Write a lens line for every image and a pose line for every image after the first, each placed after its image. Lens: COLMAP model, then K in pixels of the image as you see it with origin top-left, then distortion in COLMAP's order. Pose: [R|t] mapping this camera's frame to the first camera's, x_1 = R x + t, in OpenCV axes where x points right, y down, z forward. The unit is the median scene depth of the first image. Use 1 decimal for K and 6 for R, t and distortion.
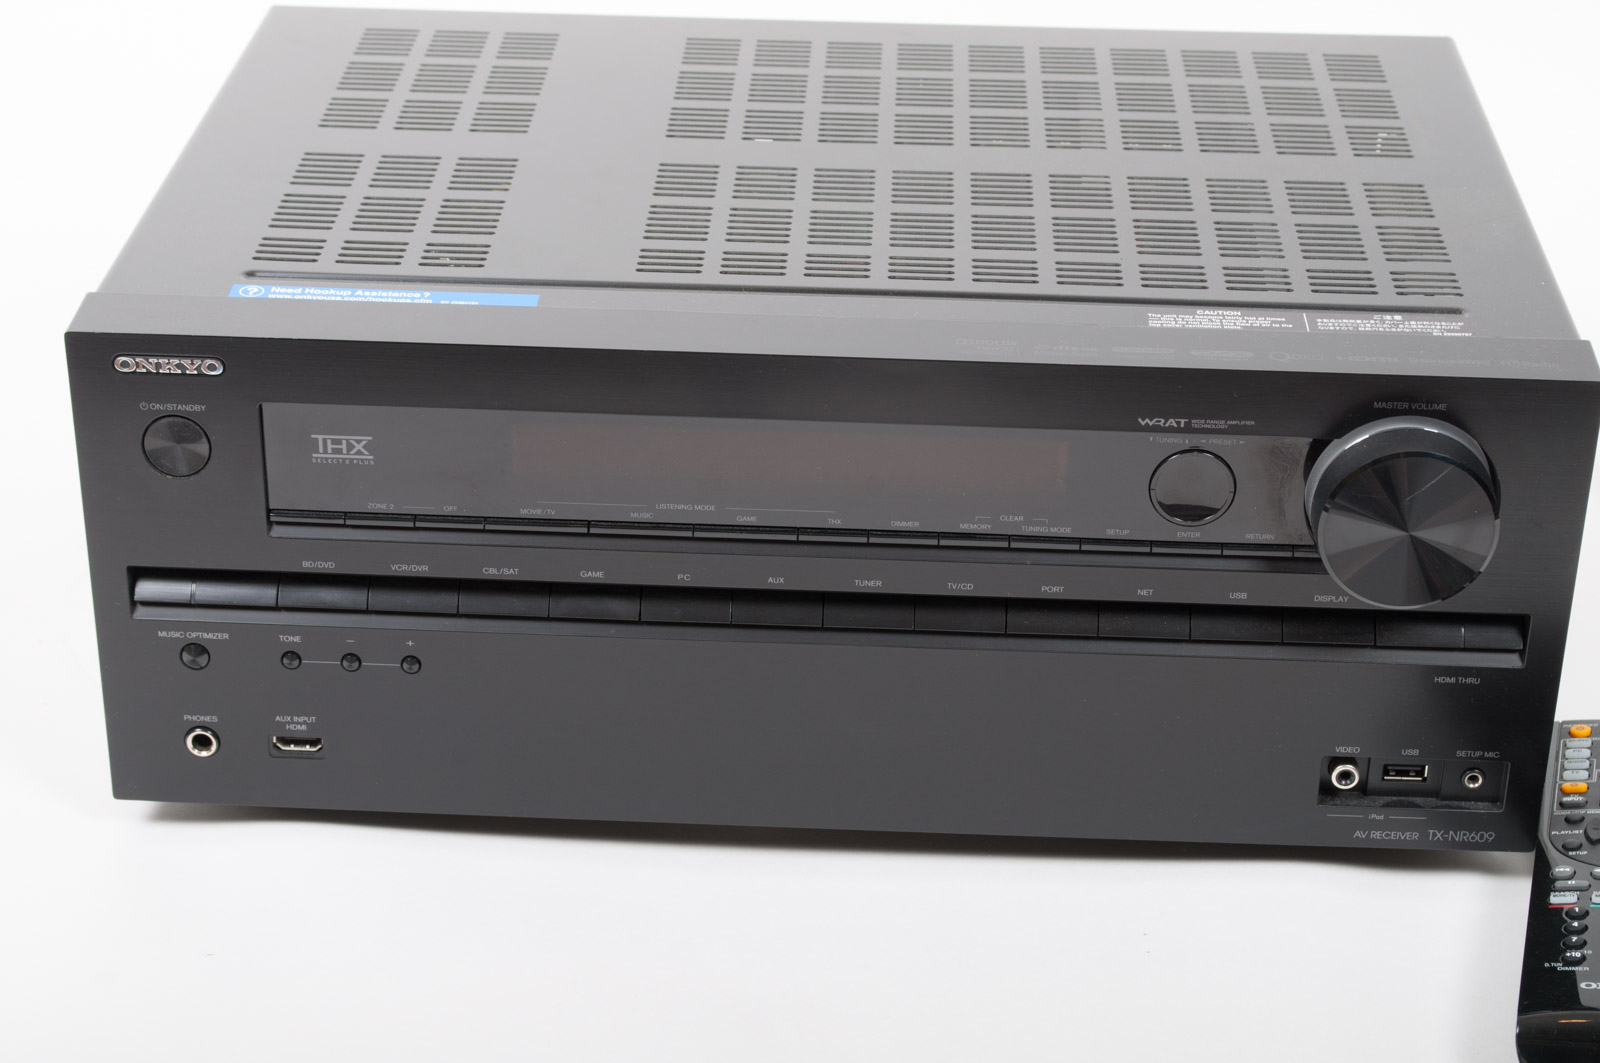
lens RADIAL K [[3034.4, 0, 797.6], [0, 3034.4, 536.6], [0, 0, 1]] dist [0.020771, 0.000000]
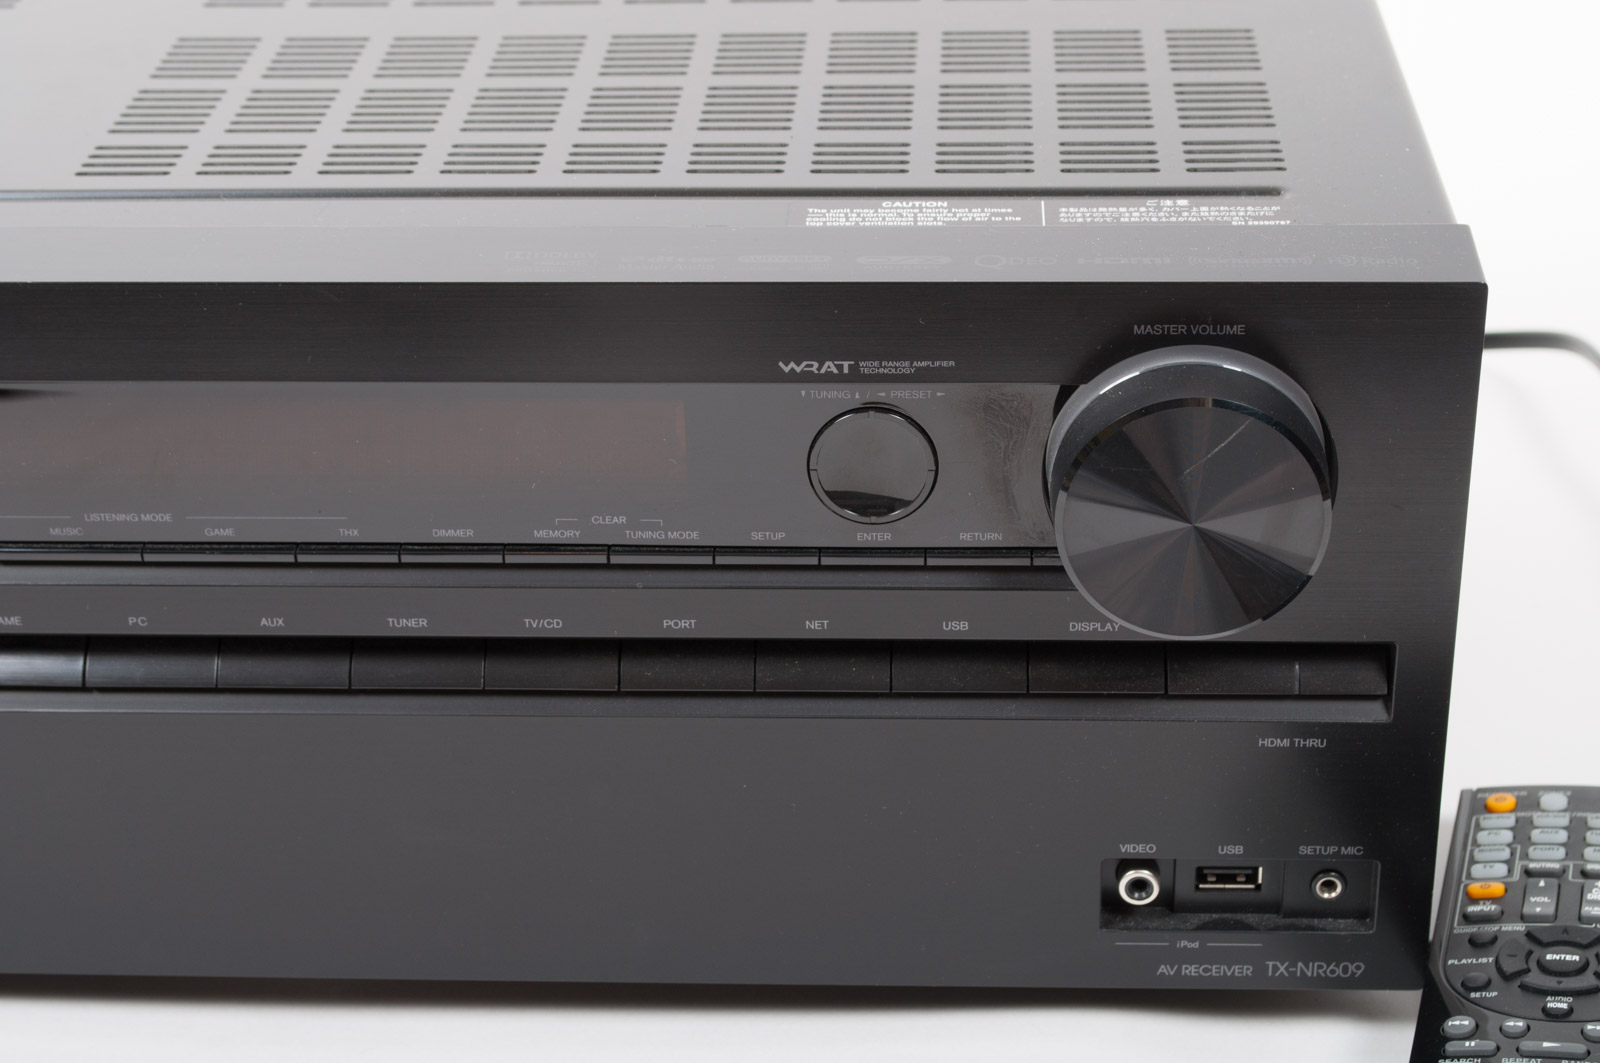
lens RADIAL K [[2924.9, 0, 785.5], [0, 2924.9, 527.9], [0, 0, 1]] dist [0.000134, 0.000000]
pose [[0.998979, -0.028594, -0.034984, 0.130035], [0.028289, 0.999558, -0.009189, 0.002733], [0.035231, 0.008190, 0.999346, 0.353098]]
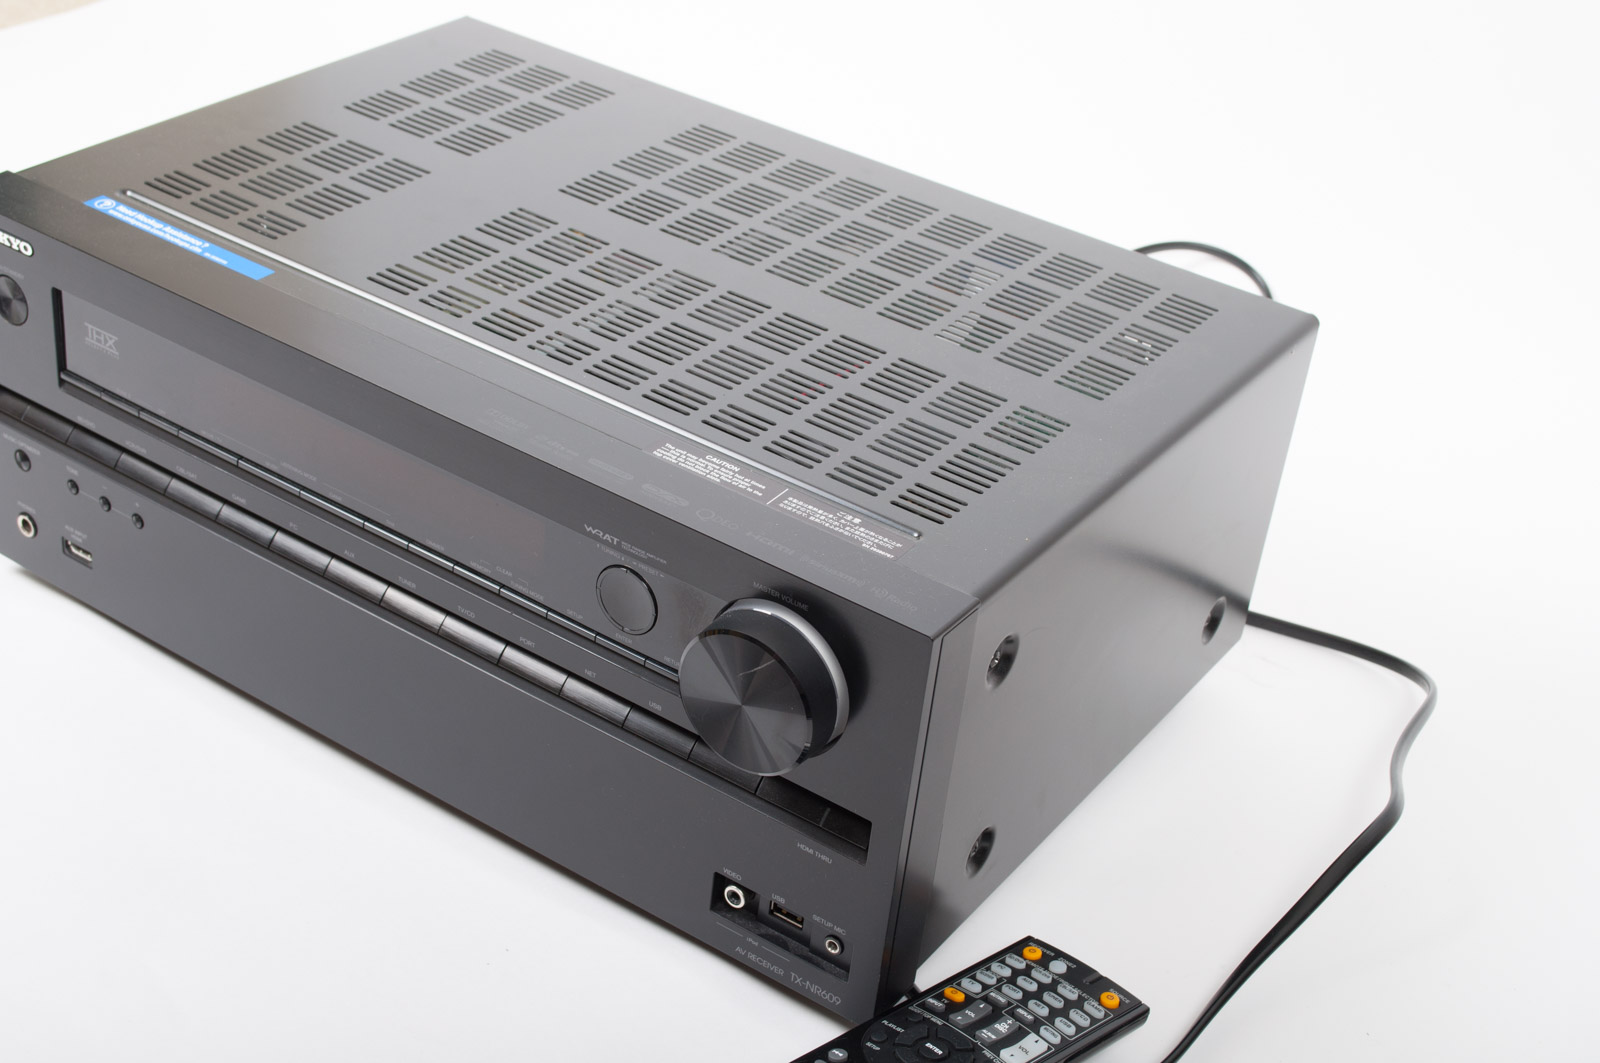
lens RADIAL K [[2305.5, 0, 793.3], [0, 2305.5, 537.0], [0, 0, 1]] dist [0.007851, 0.000000]
pose [[0.849488, 0.337432, -0.405599, 0.510850], [-0.323266, 0.940428, 0.105325, -0.145086], [0.416977, 0.041644, 0.907962, 0.240466]]
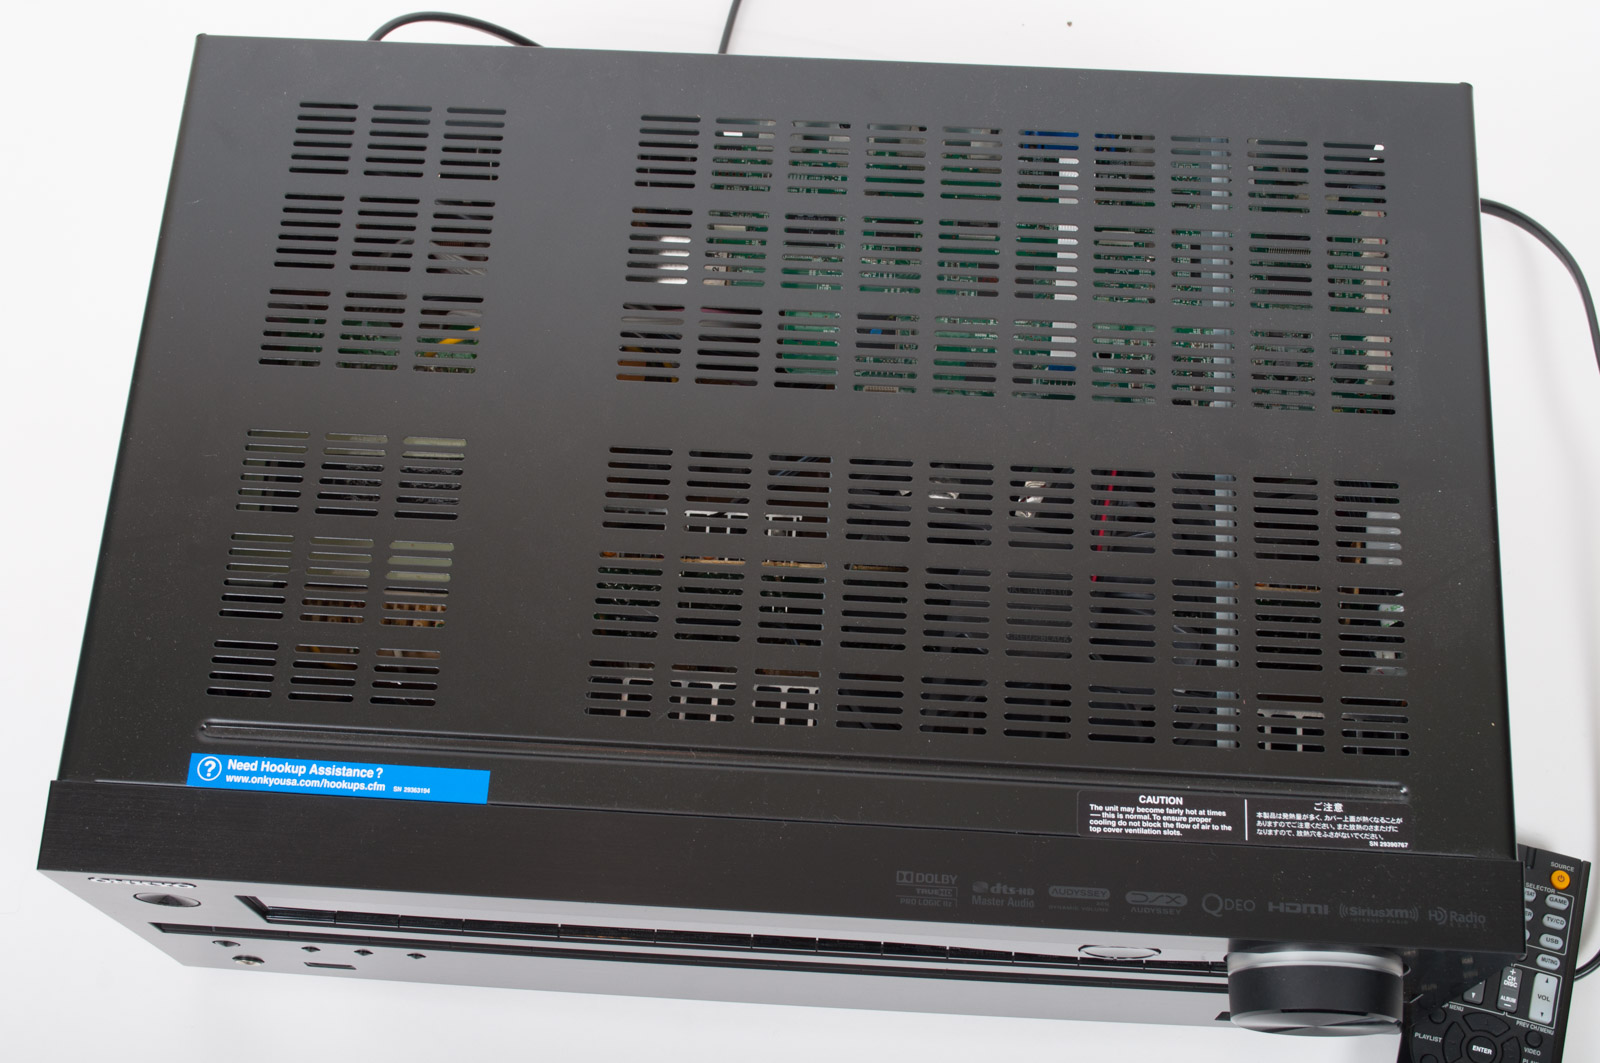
lens RADIAL K [[2166.3, 0, 798.1], [0, 2166.3, 531.9], [0, 0, 1]] dist [-0.012198, 0.000000]
pose [[0.999268, 0.001249, -0.038228, 0.045499], [0.023857, 0.760885, 0.648449, -0.607087], [0.029897, -0.648886, 0.760298, 0.504156]]
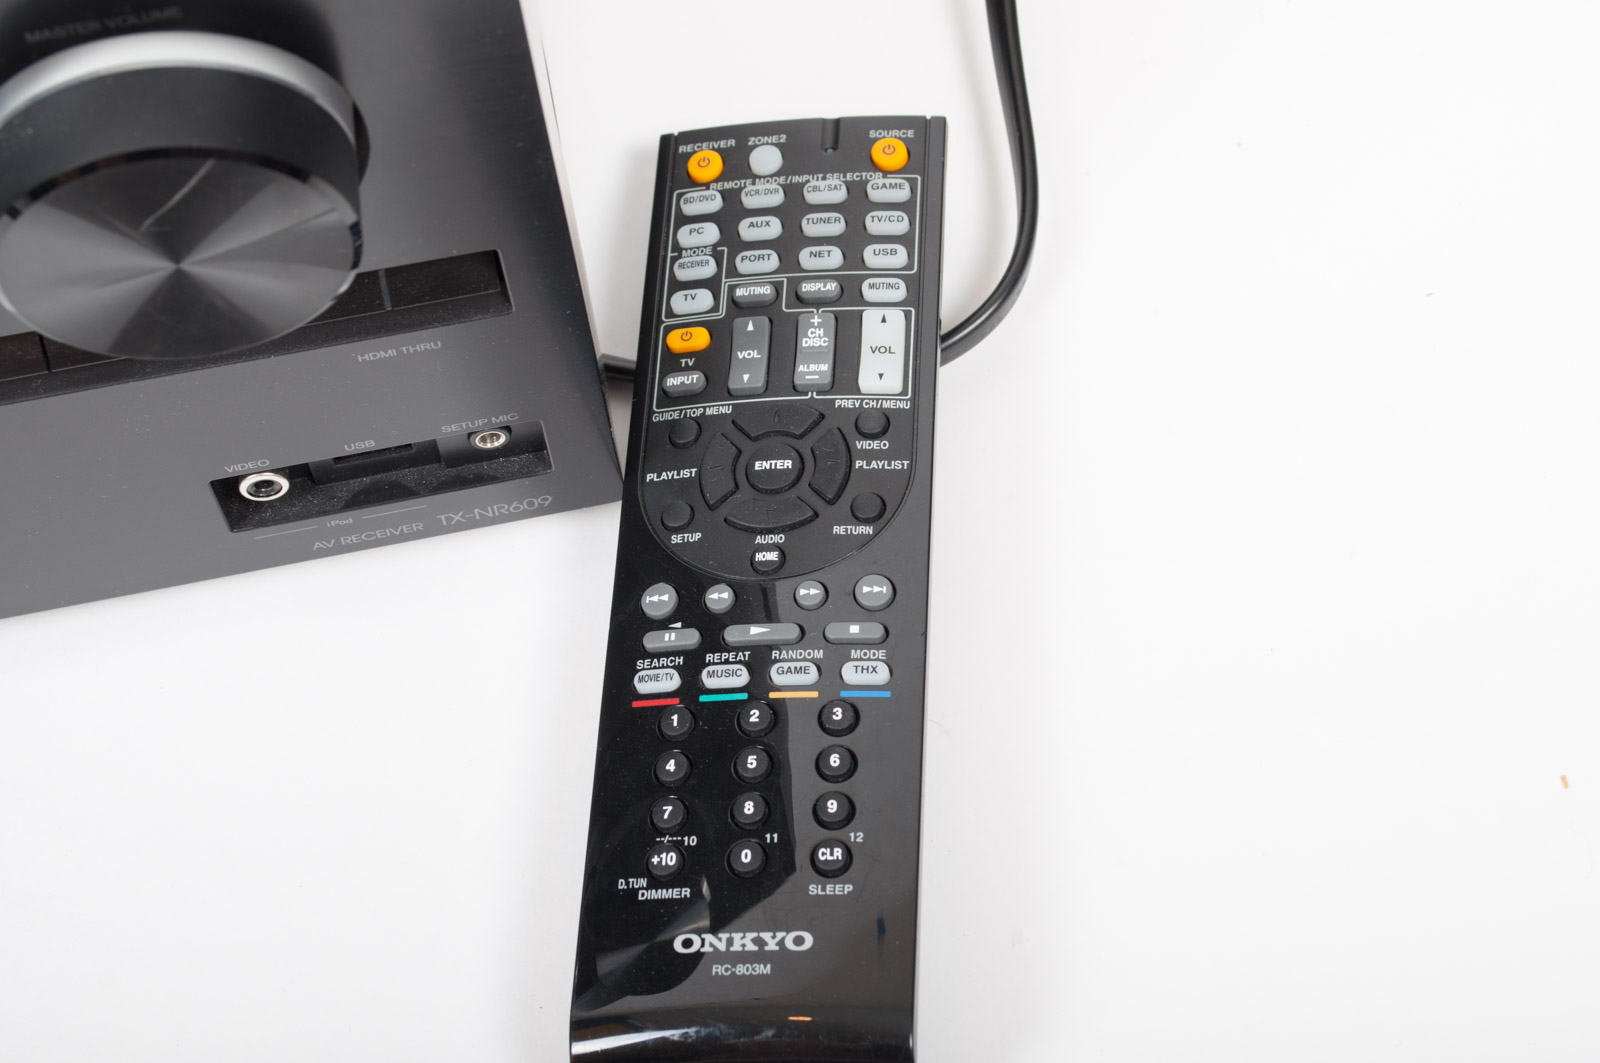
lens RADIAL K [[2924.9, 0, 802.3], [0, 2924.9, 531.0], [0, 0, 1]] dist [0.000134, 0.000000]
pose [[0.973001, -0.225161, 0.050715, 0.253888], [0.160048, 0.816553, 0.554641, -0.200726], [-0.166295, -0.531549, 0.830543, 0.548568]]
